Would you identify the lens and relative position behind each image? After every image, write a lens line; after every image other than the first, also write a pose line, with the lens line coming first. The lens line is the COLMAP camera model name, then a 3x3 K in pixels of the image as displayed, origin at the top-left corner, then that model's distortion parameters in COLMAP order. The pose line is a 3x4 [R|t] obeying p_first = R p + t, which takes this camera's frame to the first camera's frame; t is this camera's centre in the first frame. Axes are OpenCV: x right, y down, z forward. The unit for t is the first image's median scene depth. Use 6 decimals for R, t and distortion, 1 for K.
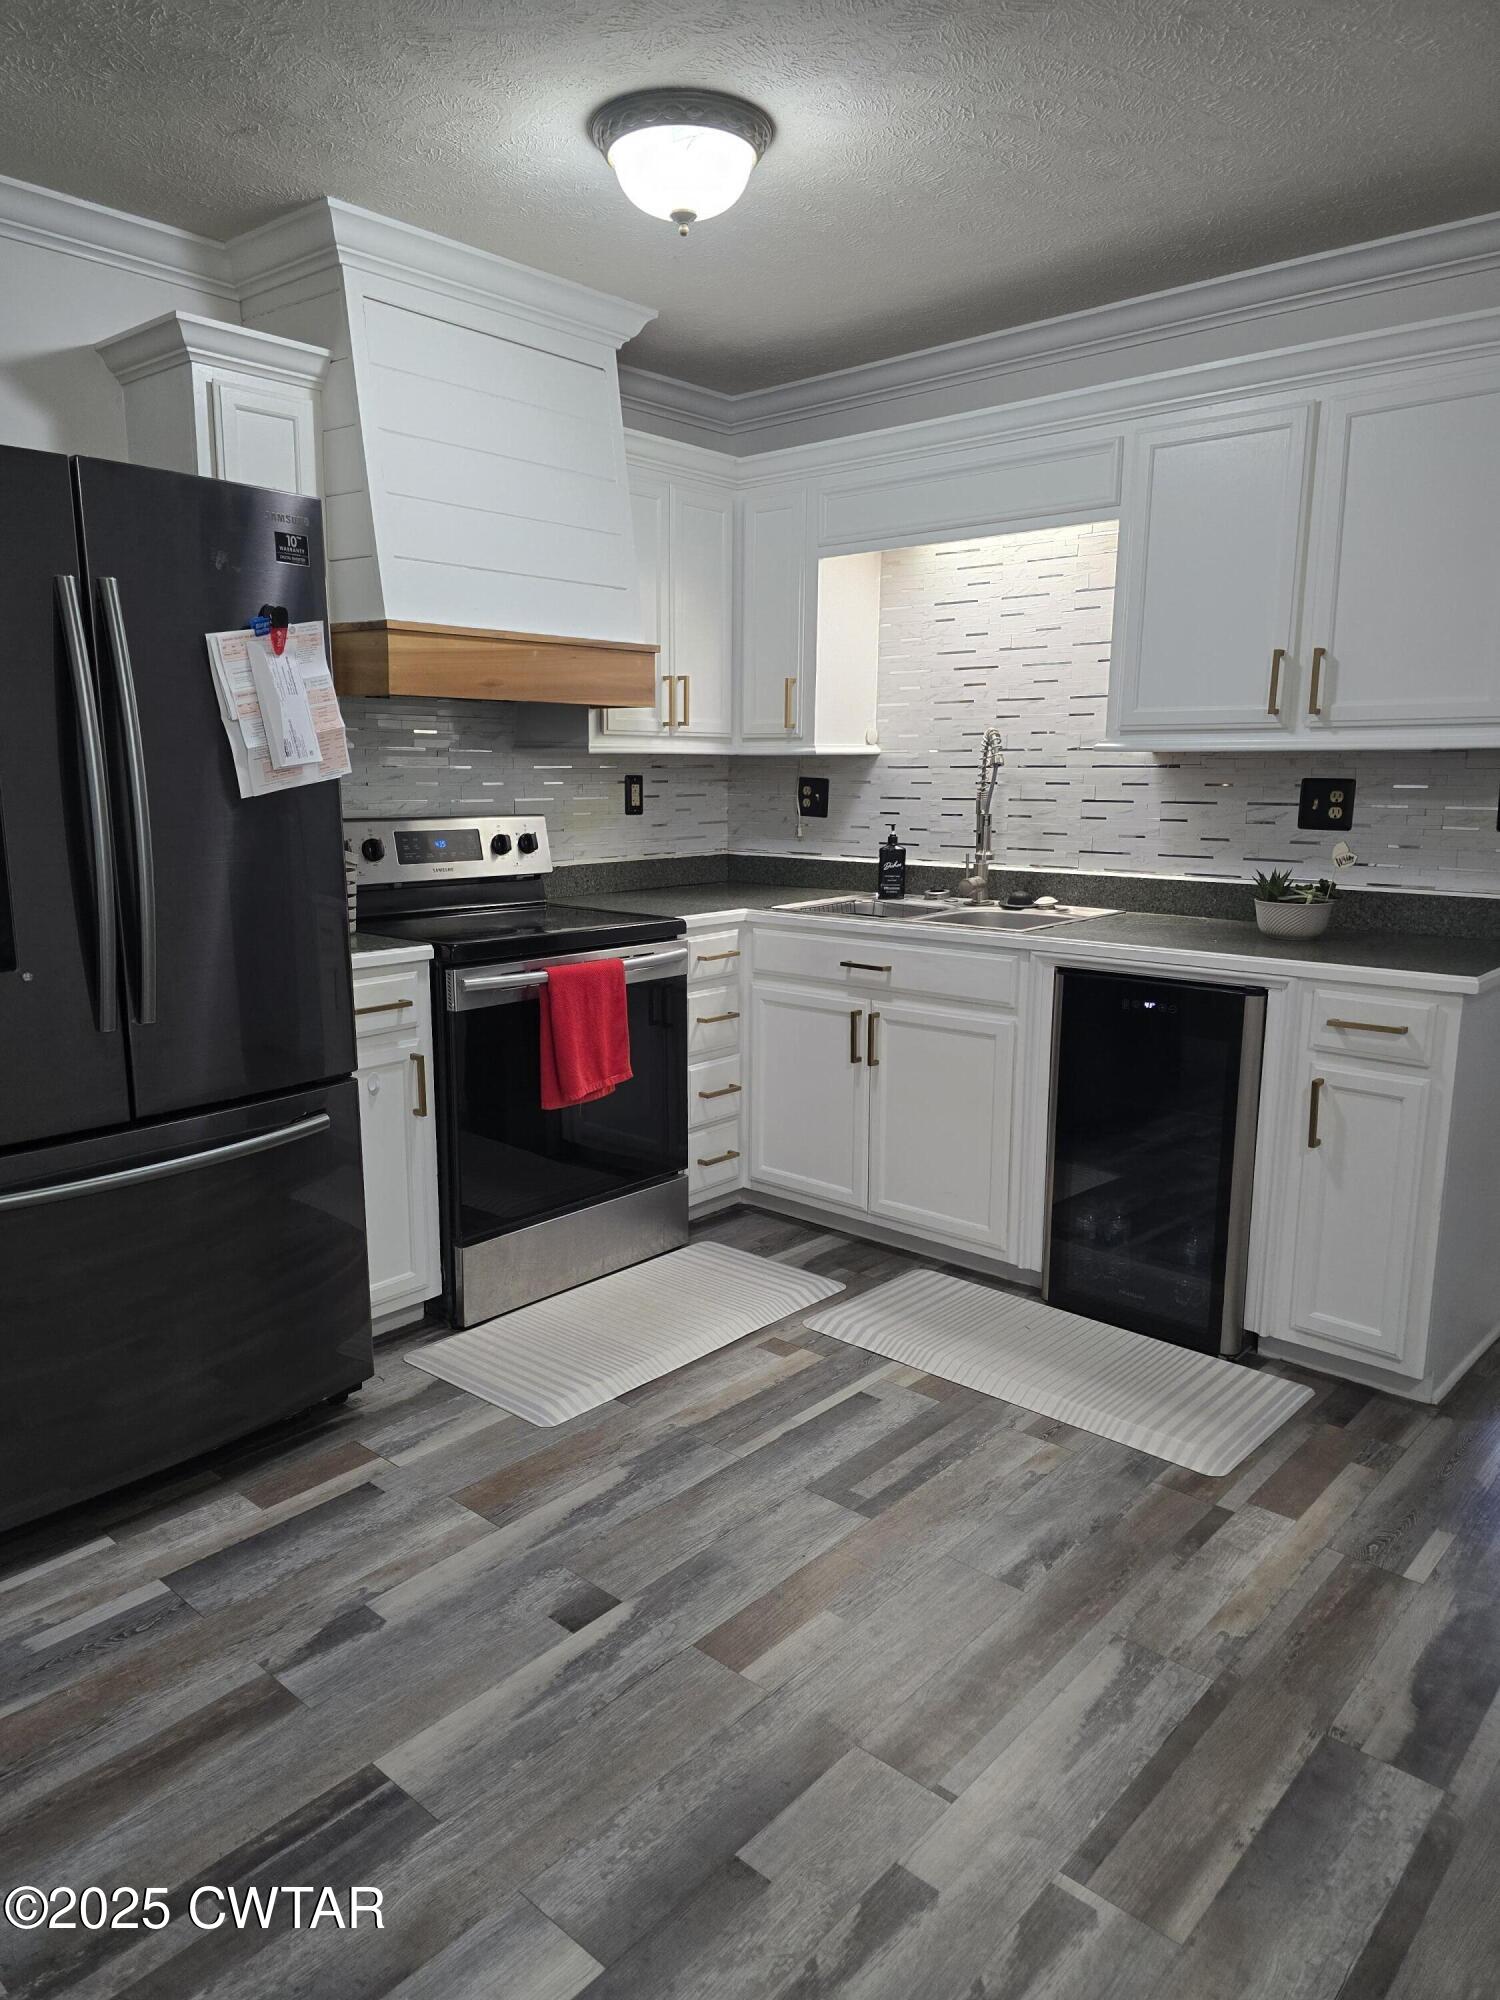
lens RADIAL K [[1345.6, 0, 745.4], [0, 1345.6, 1006.2], [0, 0, 1]] dist [0.069420, -0.058488]
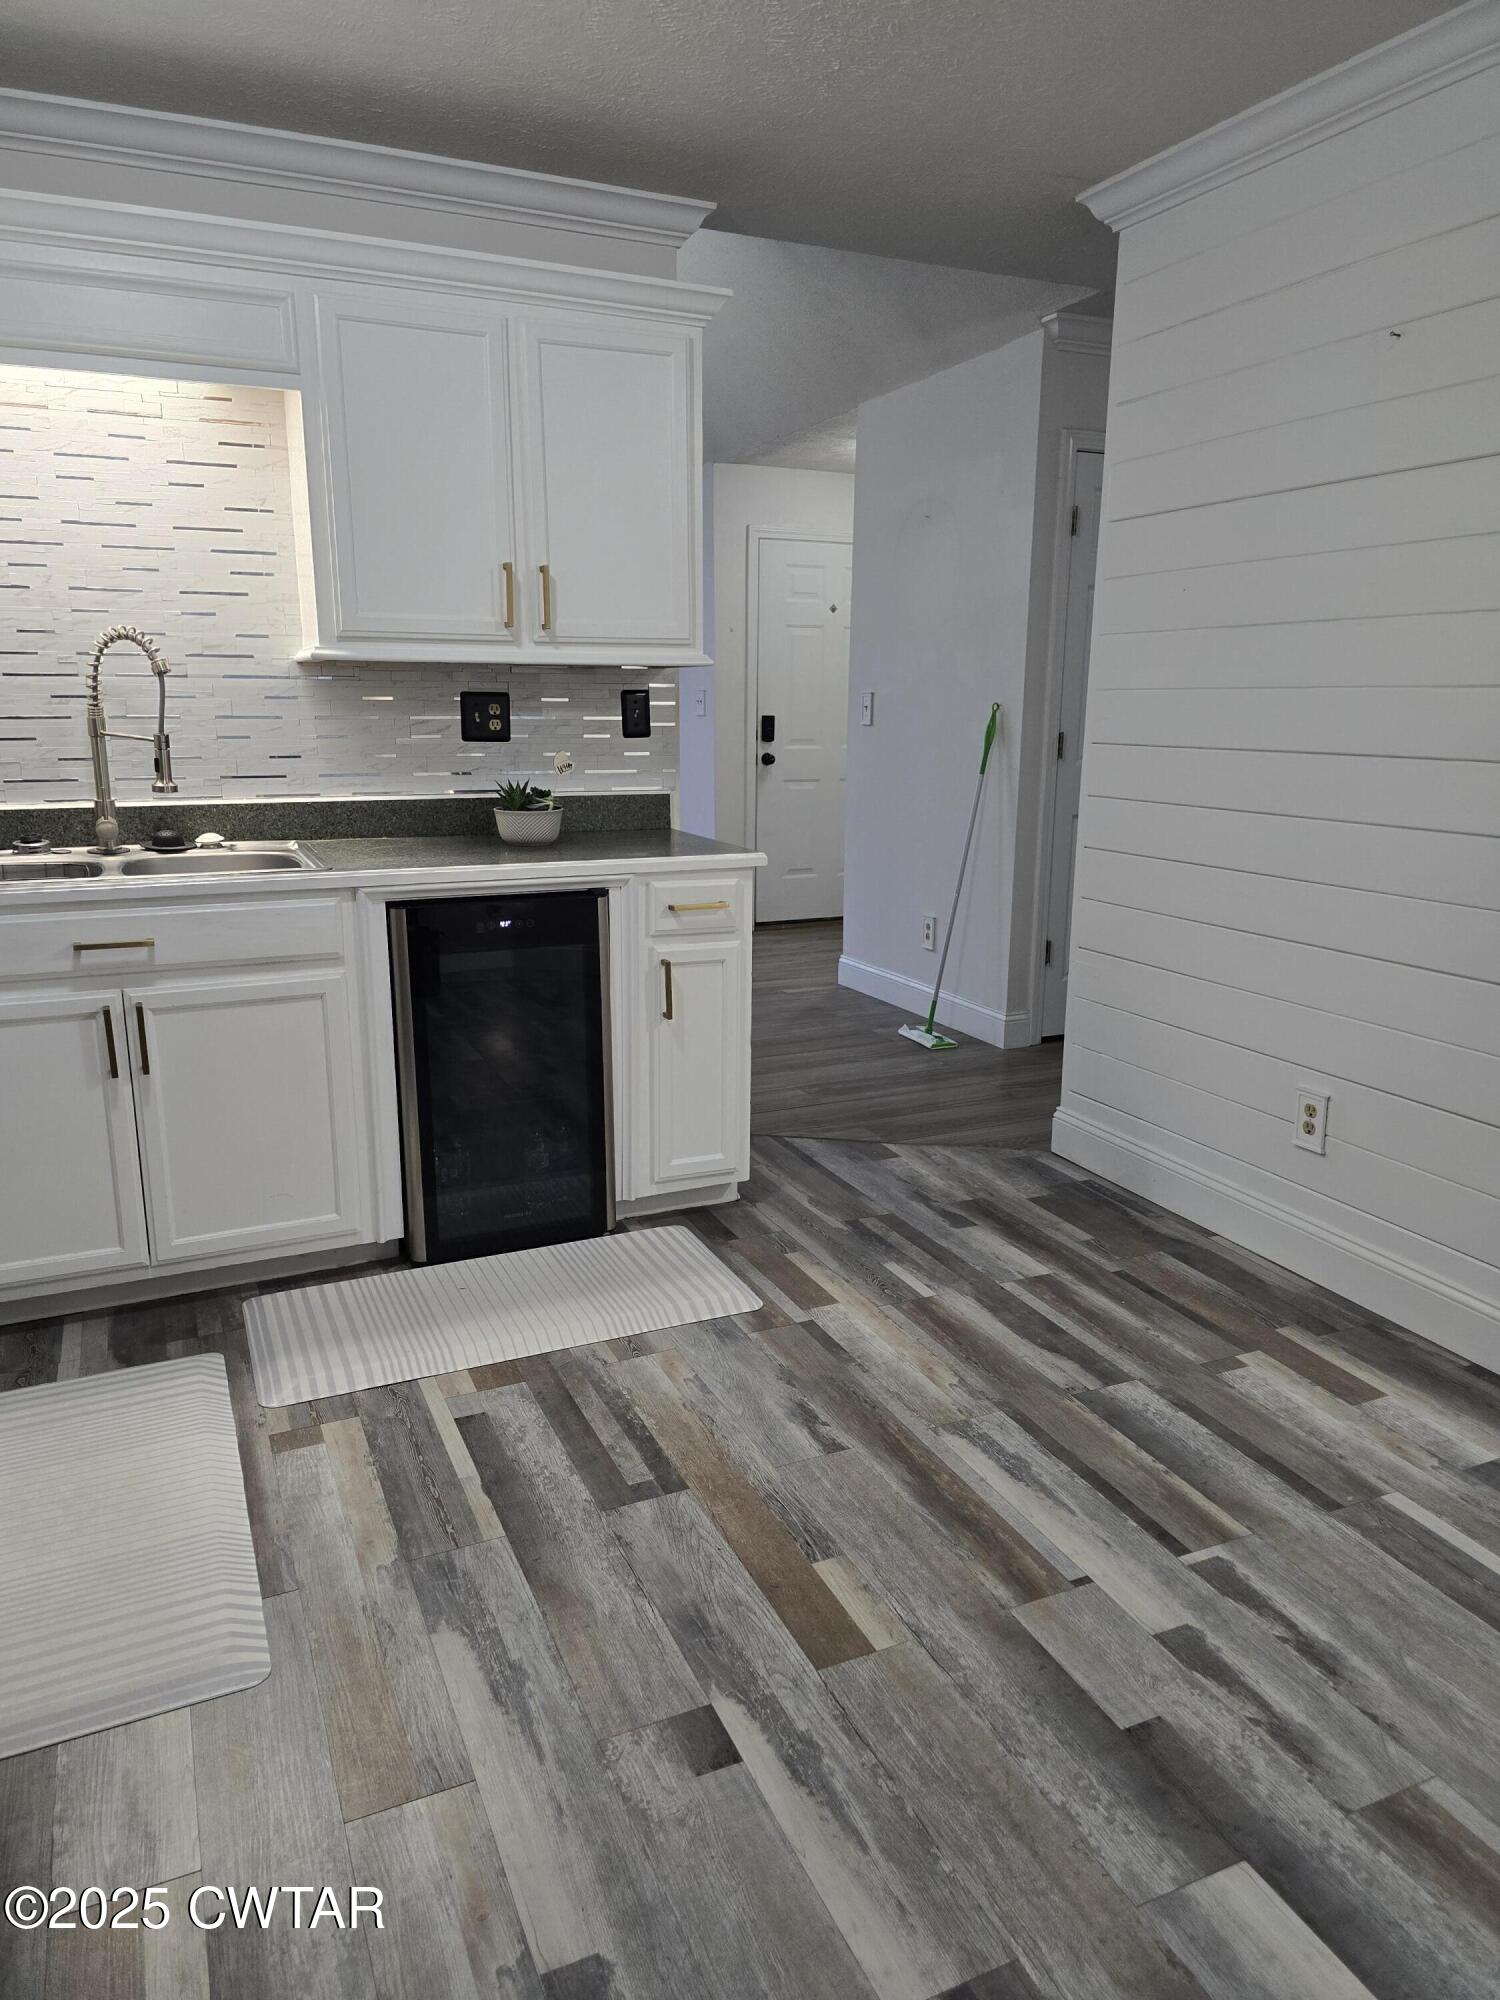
lens RADIAL K [[1345.6, 0, 745.4], [0, 1345.6, 1006.2], [0, 0, 1]] dist [0.069420, -0.058488]
pose [[0.404003, -0.209501, 0.890444, -0.589137], [0.161943, 0.974426, 0.155785, -0.076048], [-0.900309, 0.081263, 0.427598, 0.488412]]
